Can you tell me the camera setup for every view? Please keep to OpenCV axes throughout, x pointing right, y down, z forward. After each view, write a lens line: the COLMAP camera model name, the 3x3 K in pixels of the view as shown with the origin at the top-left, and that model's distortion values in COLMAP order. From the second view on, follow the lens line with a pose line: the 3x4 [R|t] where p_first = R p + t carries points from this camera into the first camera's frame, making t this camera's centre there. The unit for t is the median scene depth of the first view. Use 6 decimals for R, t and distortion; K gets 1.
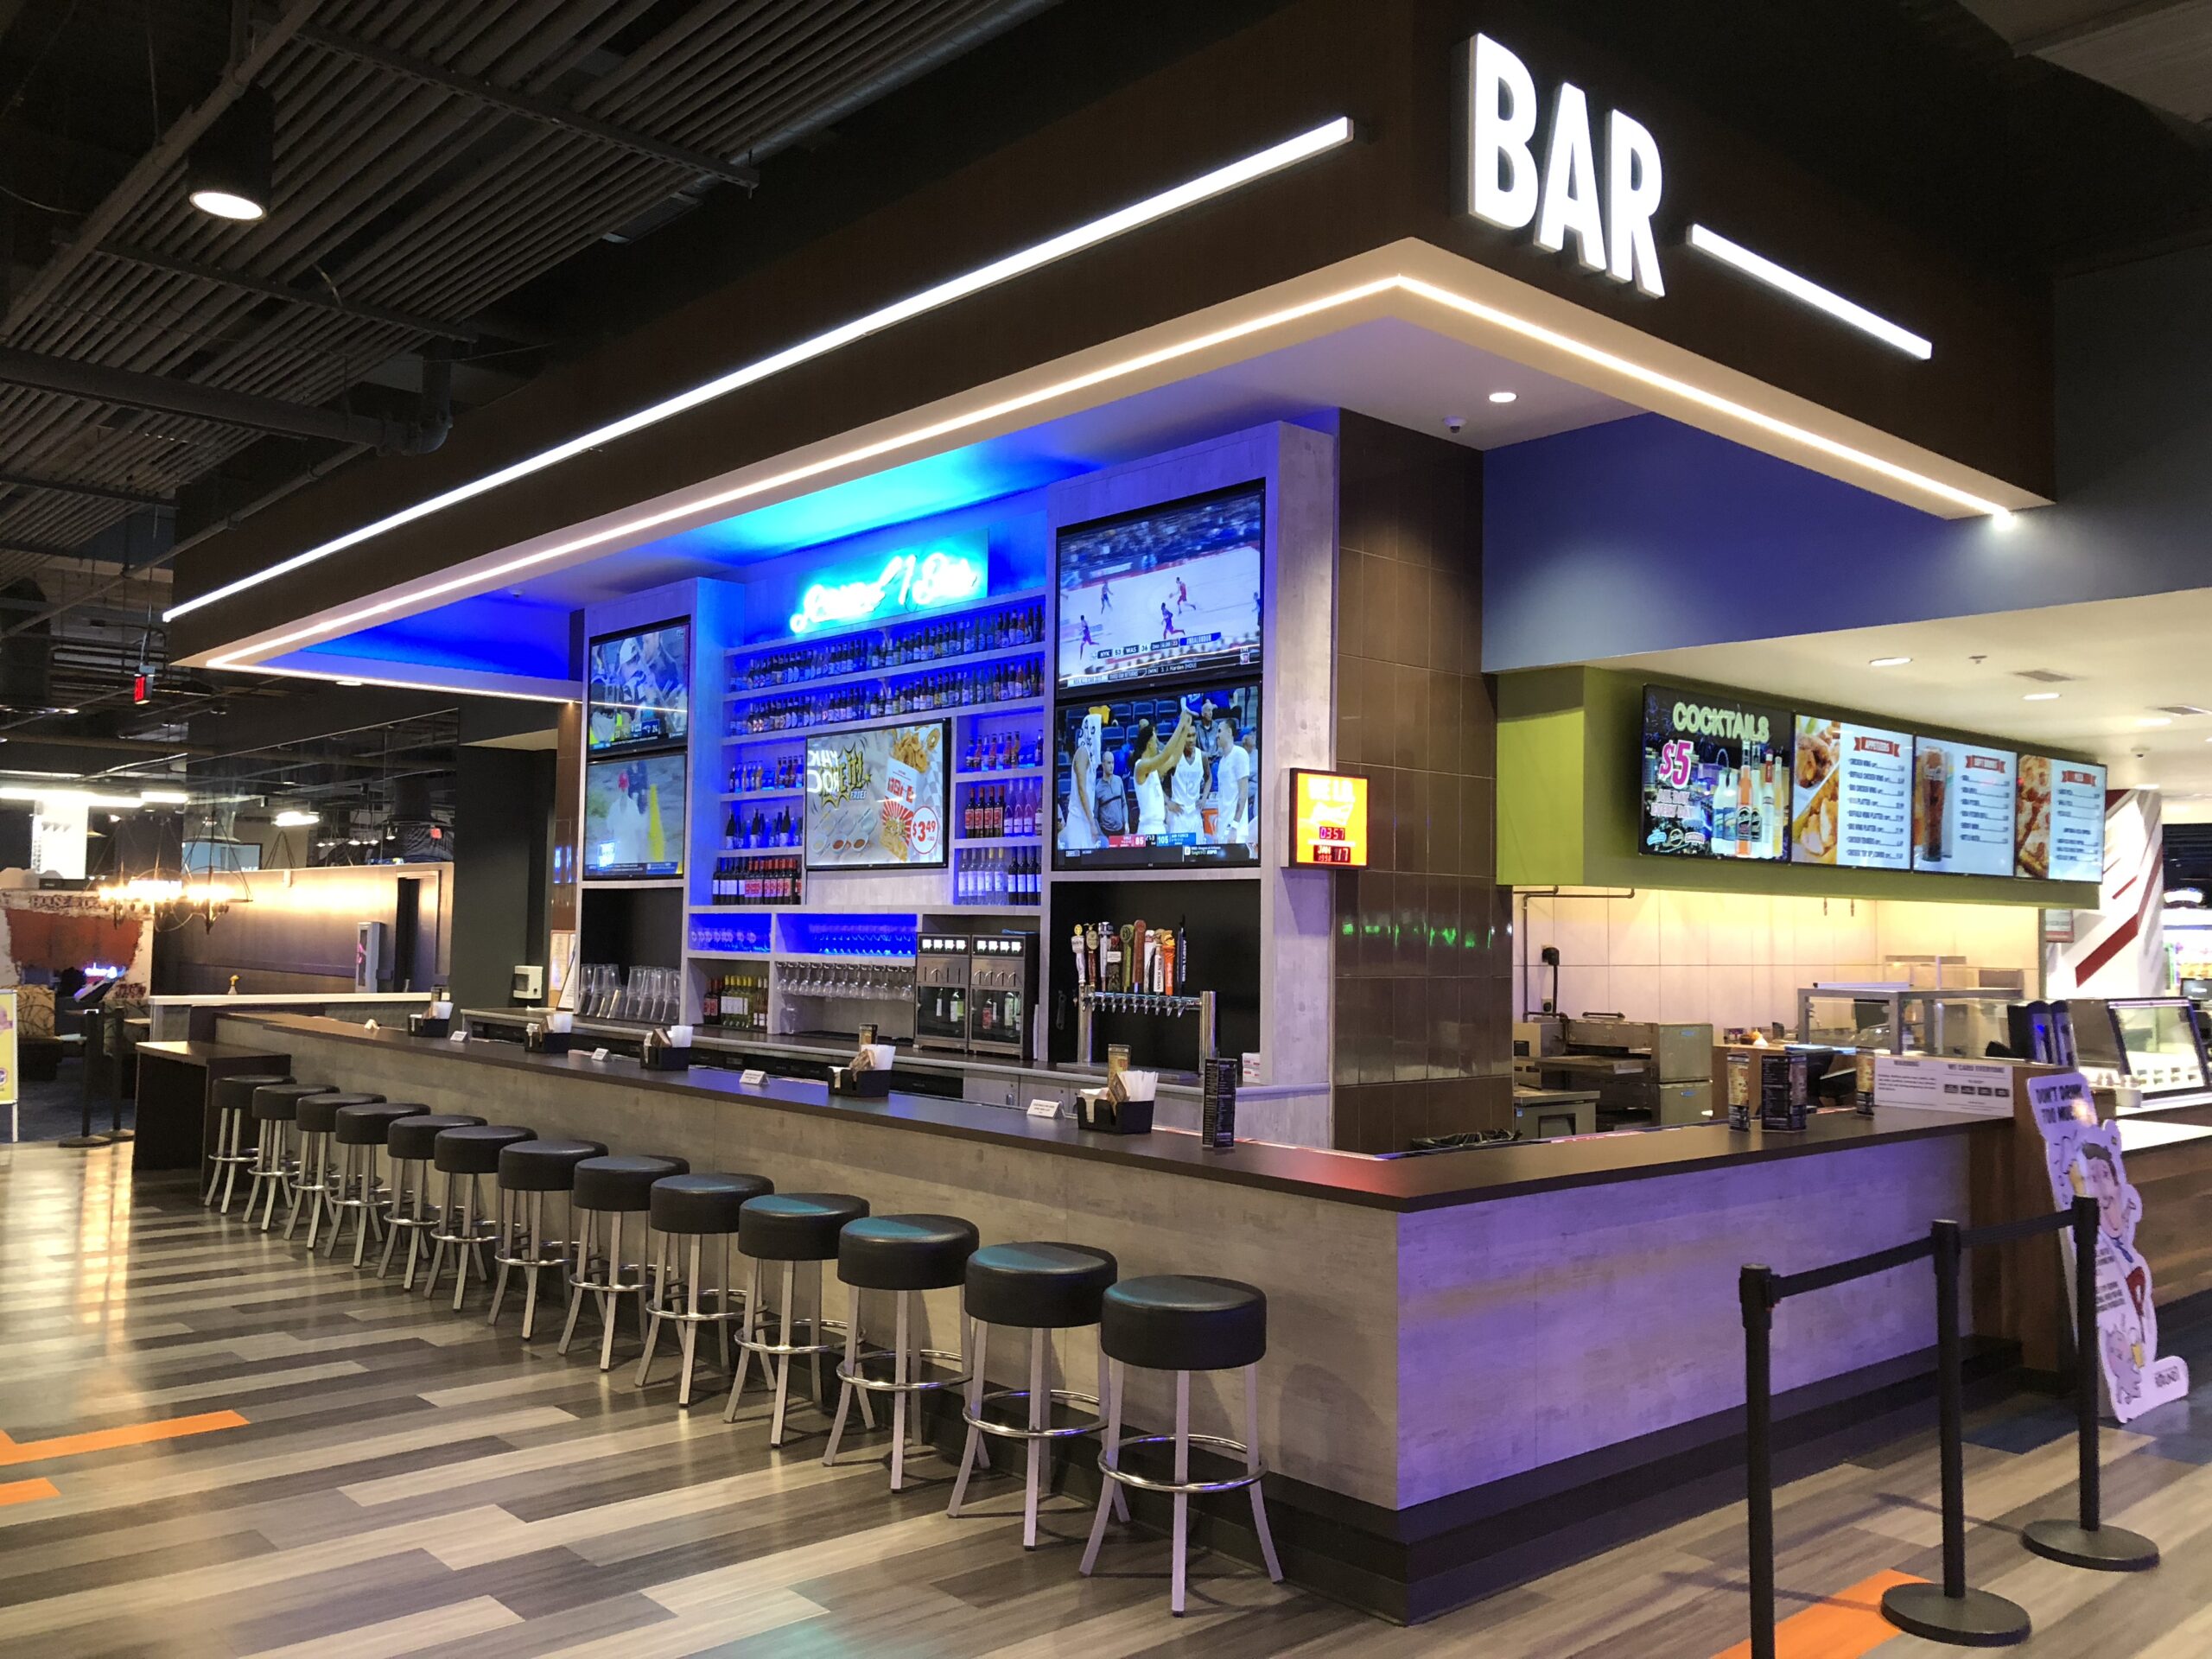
lens RADIAL K [[1801.7, 0, 1101.3], [0, 1801.7, 815.6], [0, 0, 1]] dist [0.108300, -0.226877]
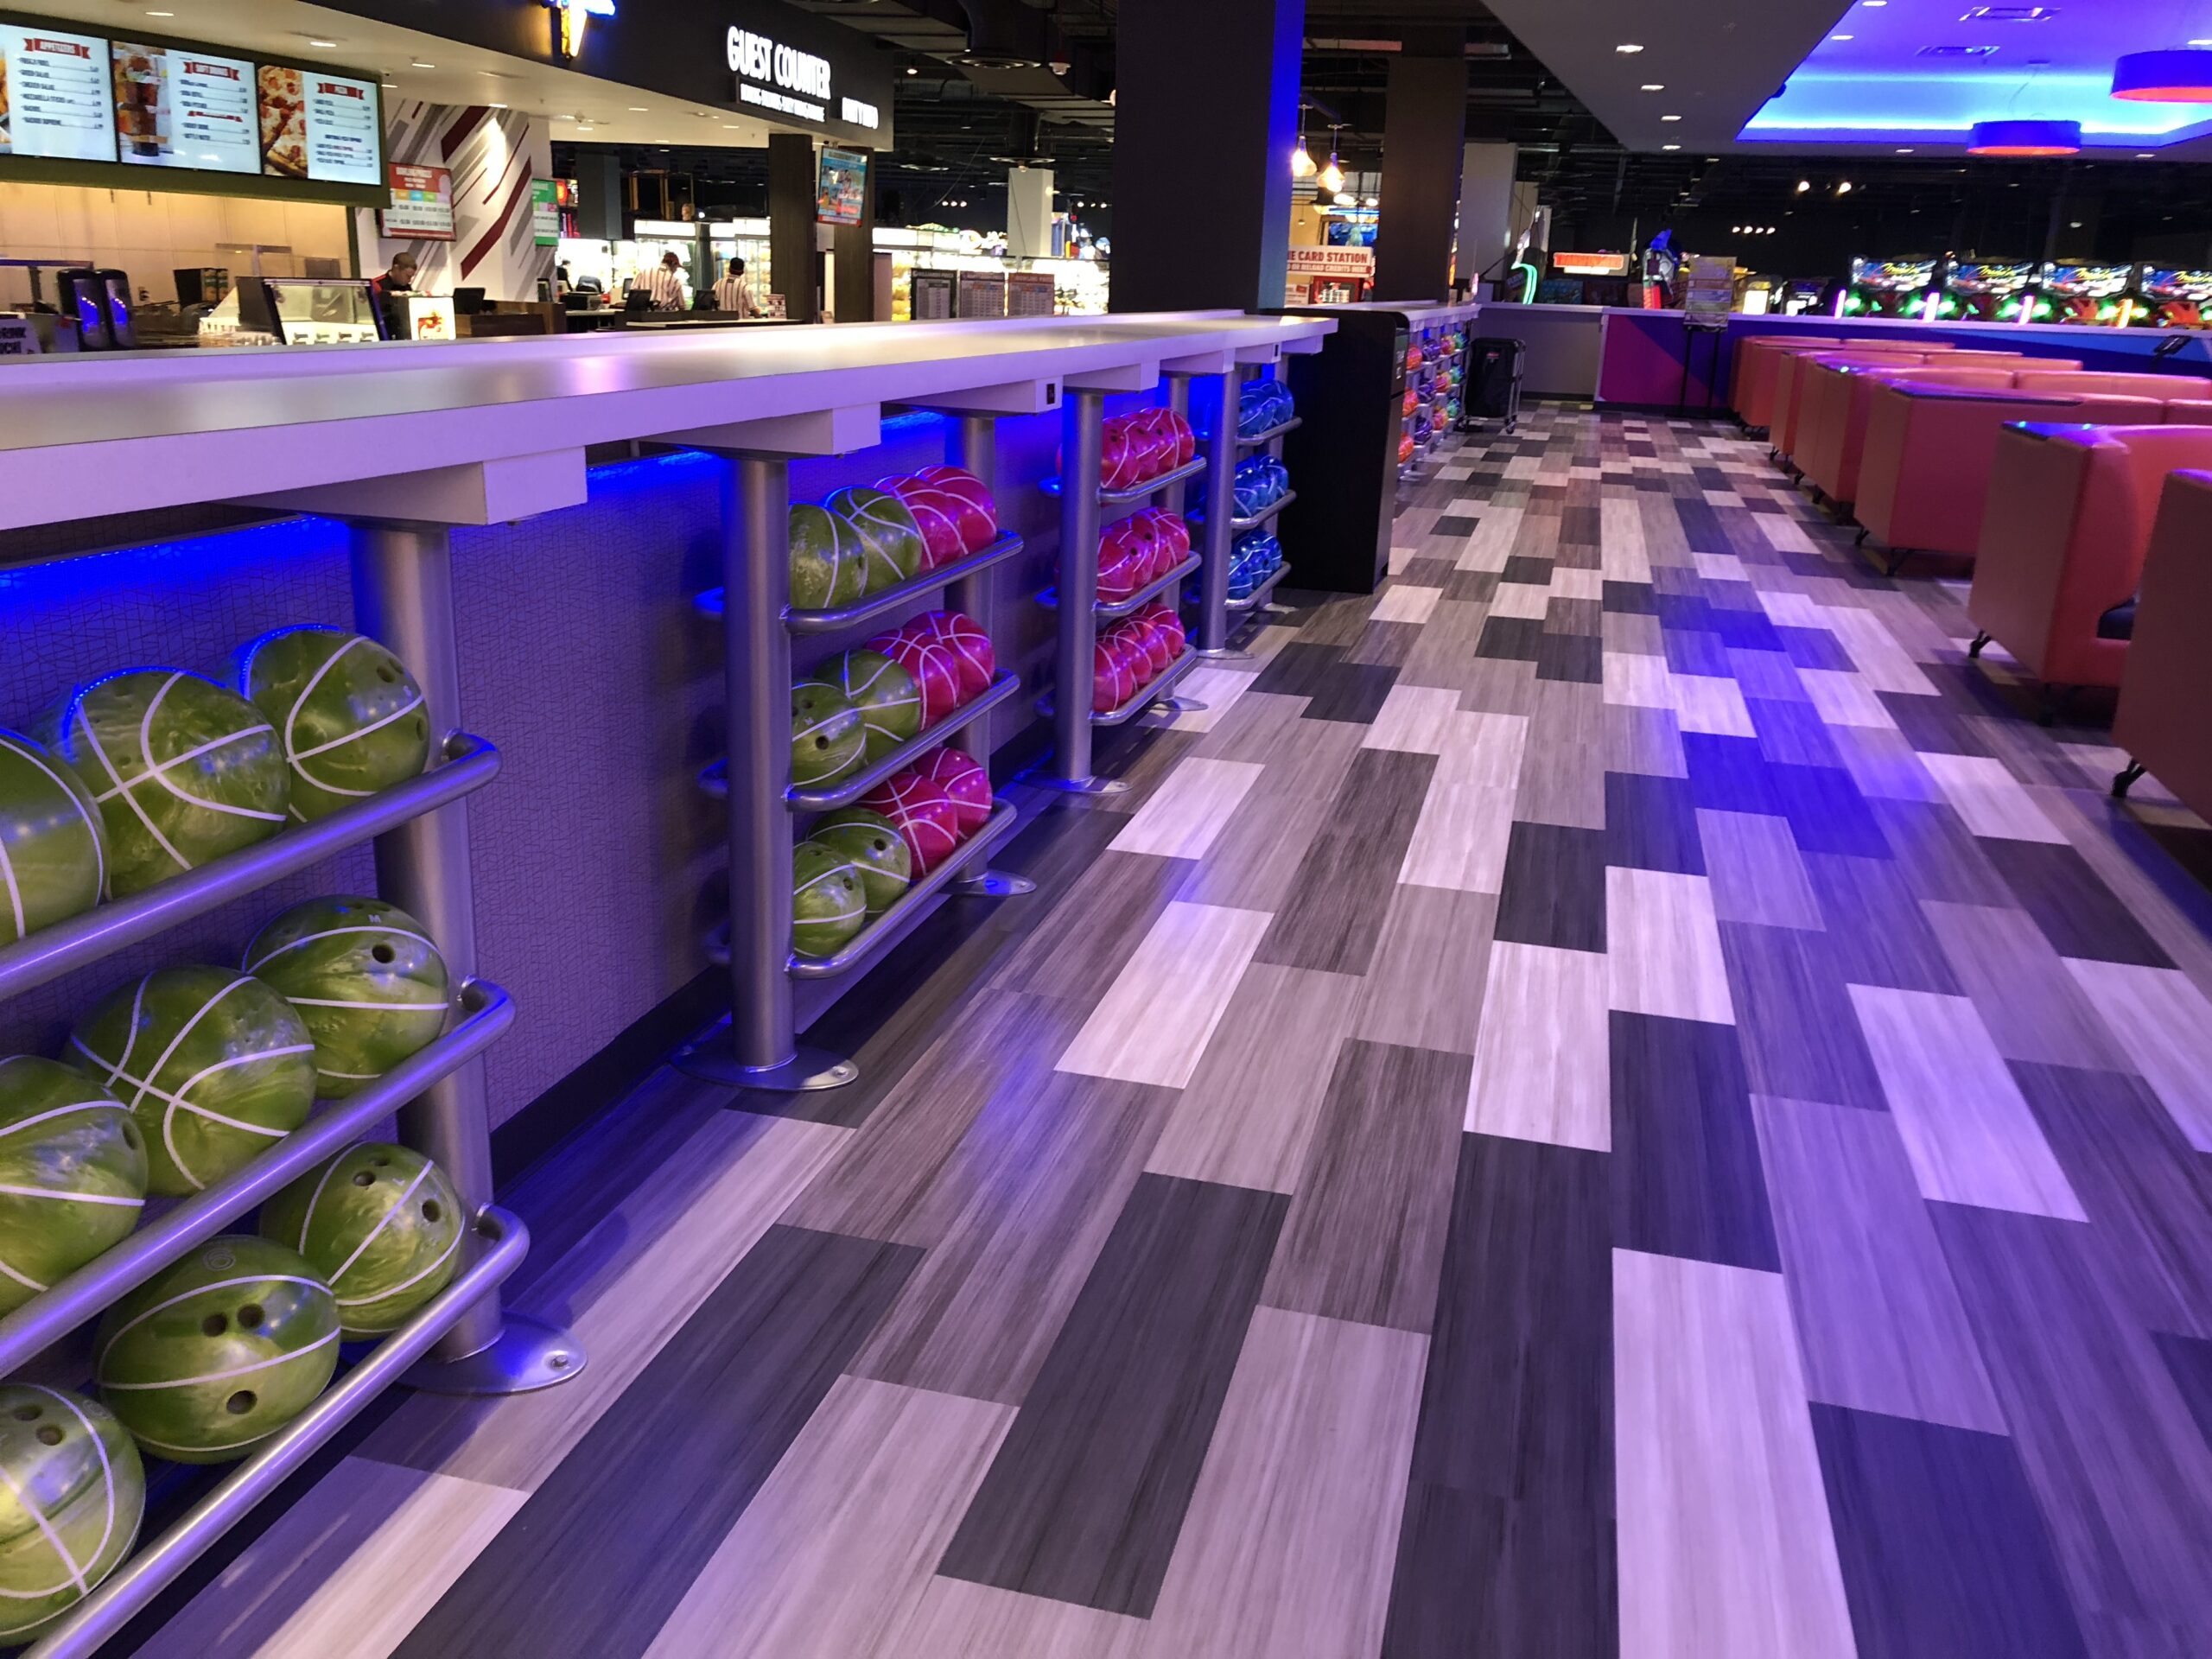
lens RADIAL K [[1784.4, 0, 1133.0], [0, 1784.4, 824.6], [0, 0, 1]] dist [0.086381, -0.105947]
pose [[0.824055, -0.147383, 0.547003, 0.299802], [-0.062762, 0.935871, 0.346709, -0.019131], [-0.563023, -0.320038, 0.761959, -0.434386]]
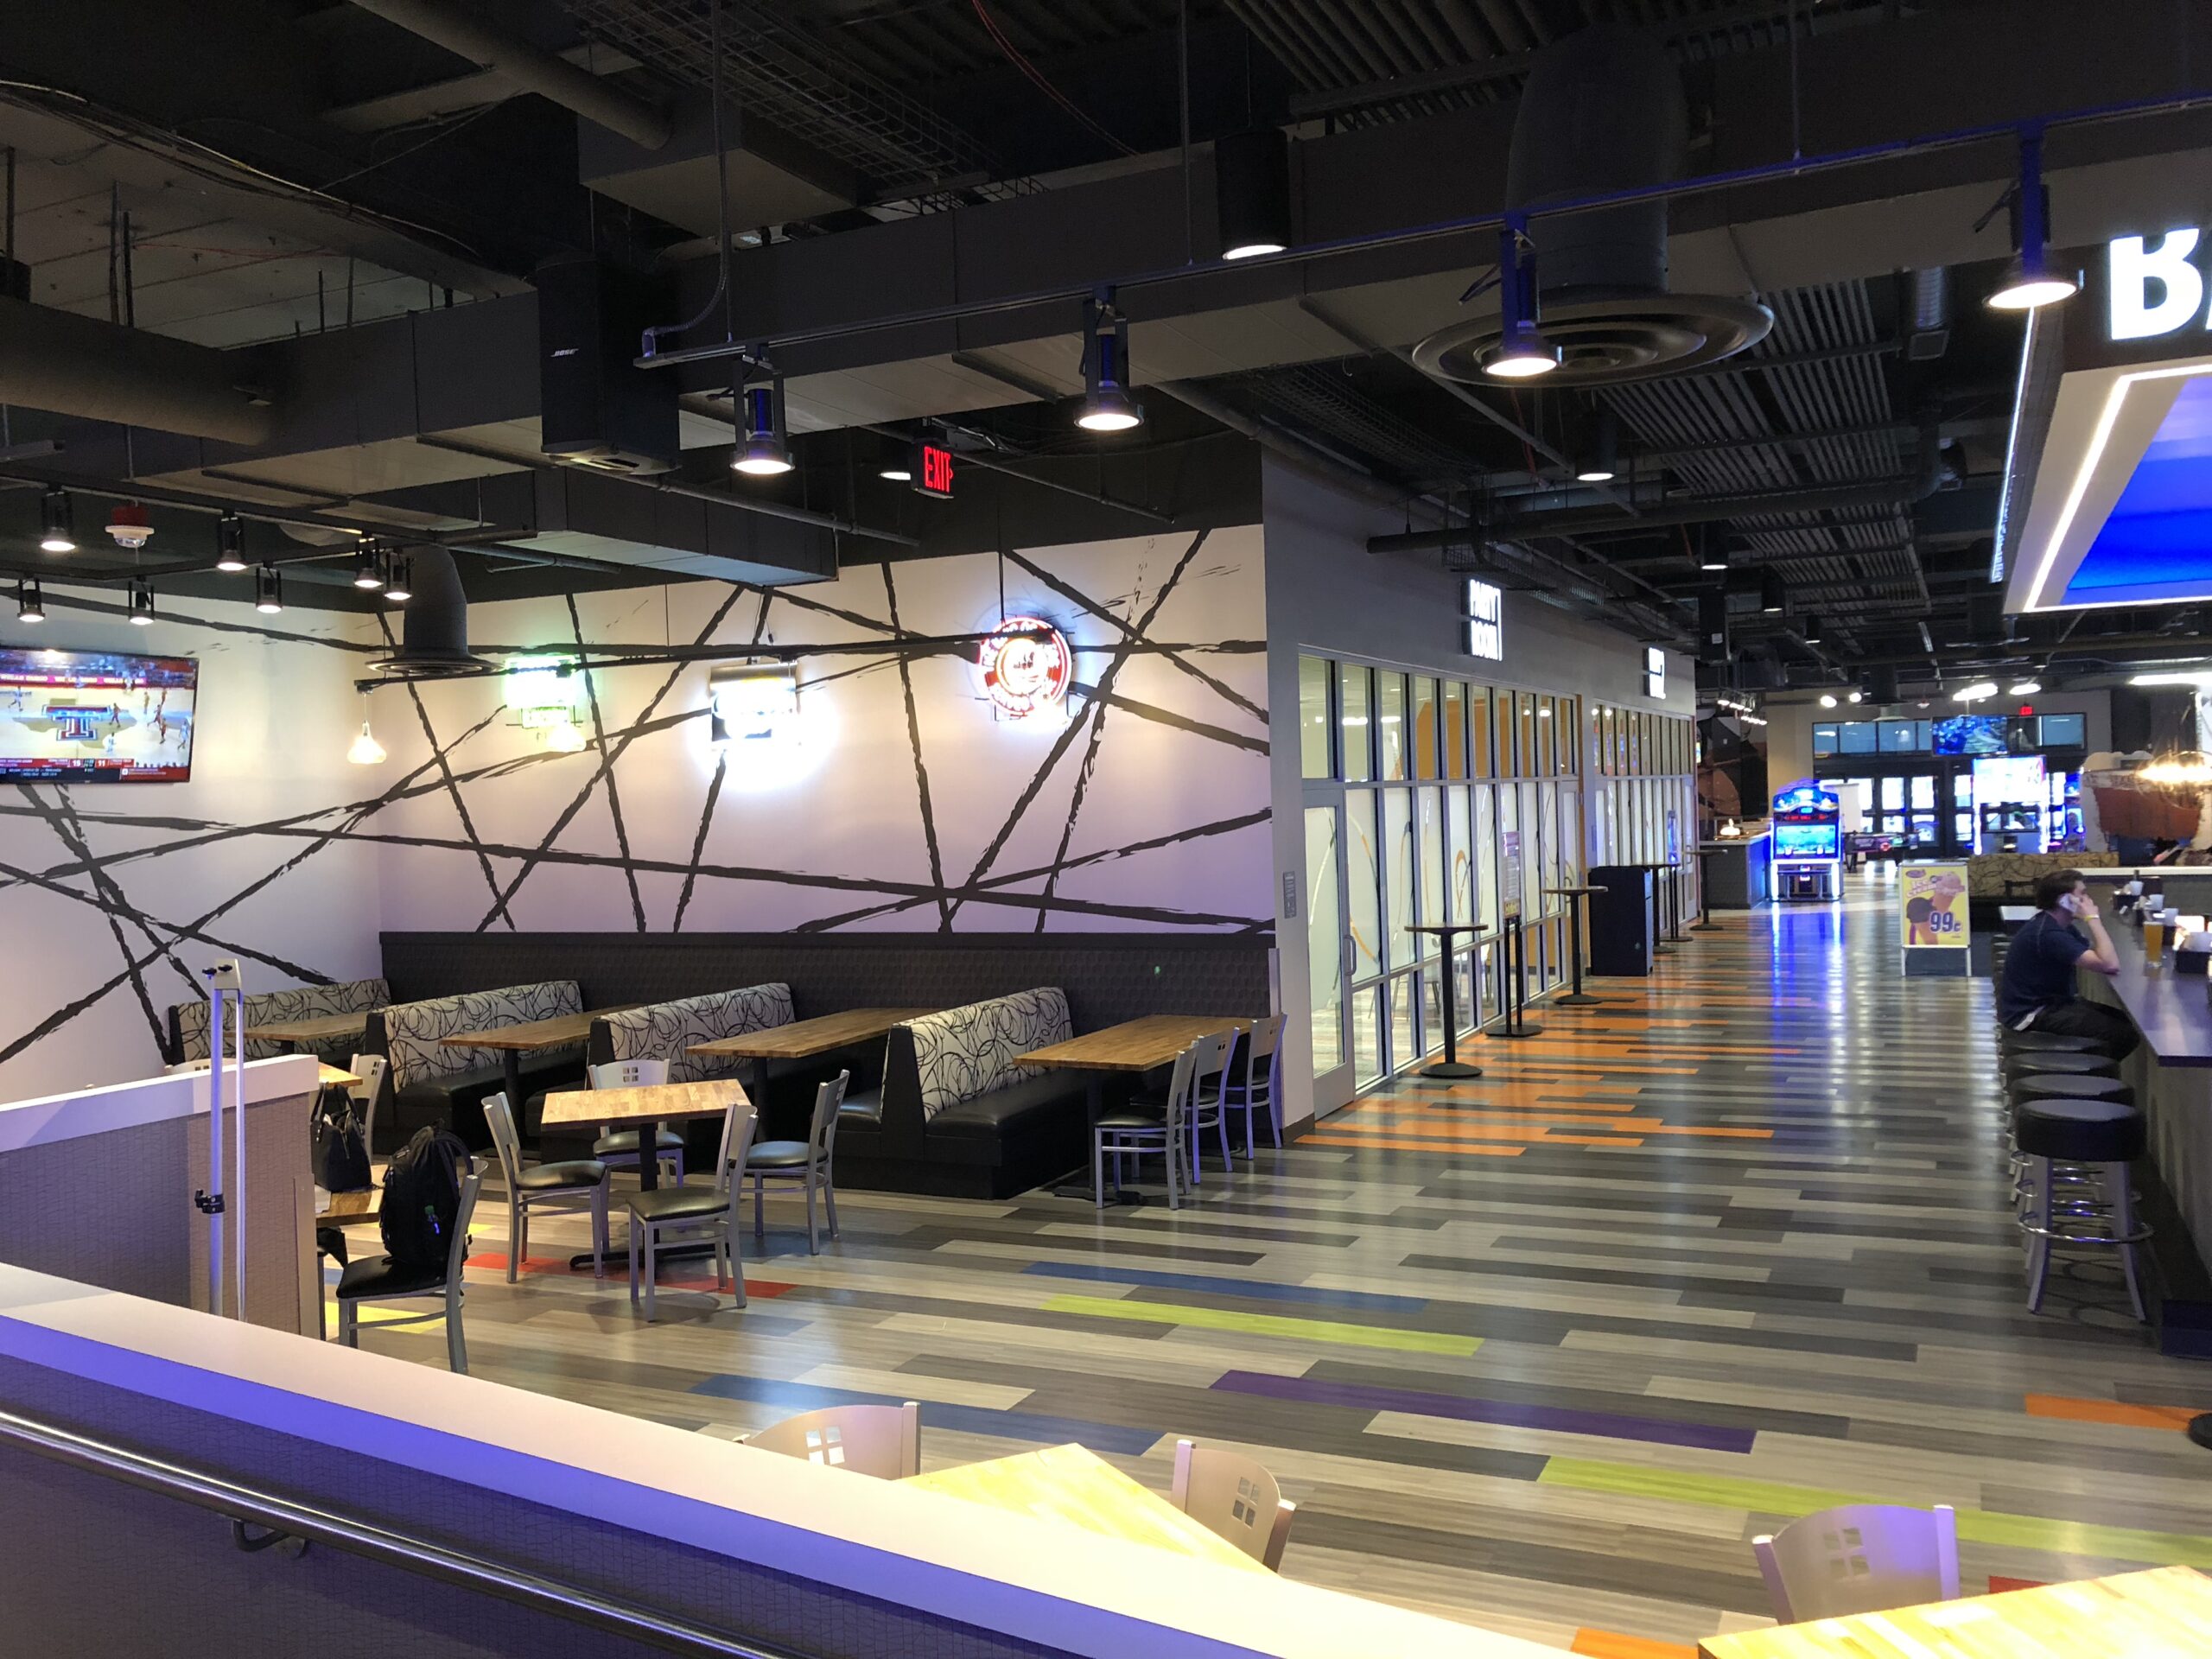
lens RADIAL K [[1780.3, 0, 1078.3], [0, 1780.3, 828.0], [0, 0, 1]] dist [0.006245, -0.001655]
pose [[0.378866, -0.011670, -0.925378, 0.504447], [0.094701, 0.995160, 0.026222, -0.034625], [0.920593, -0.097569, 0.378138, -0.114881]]
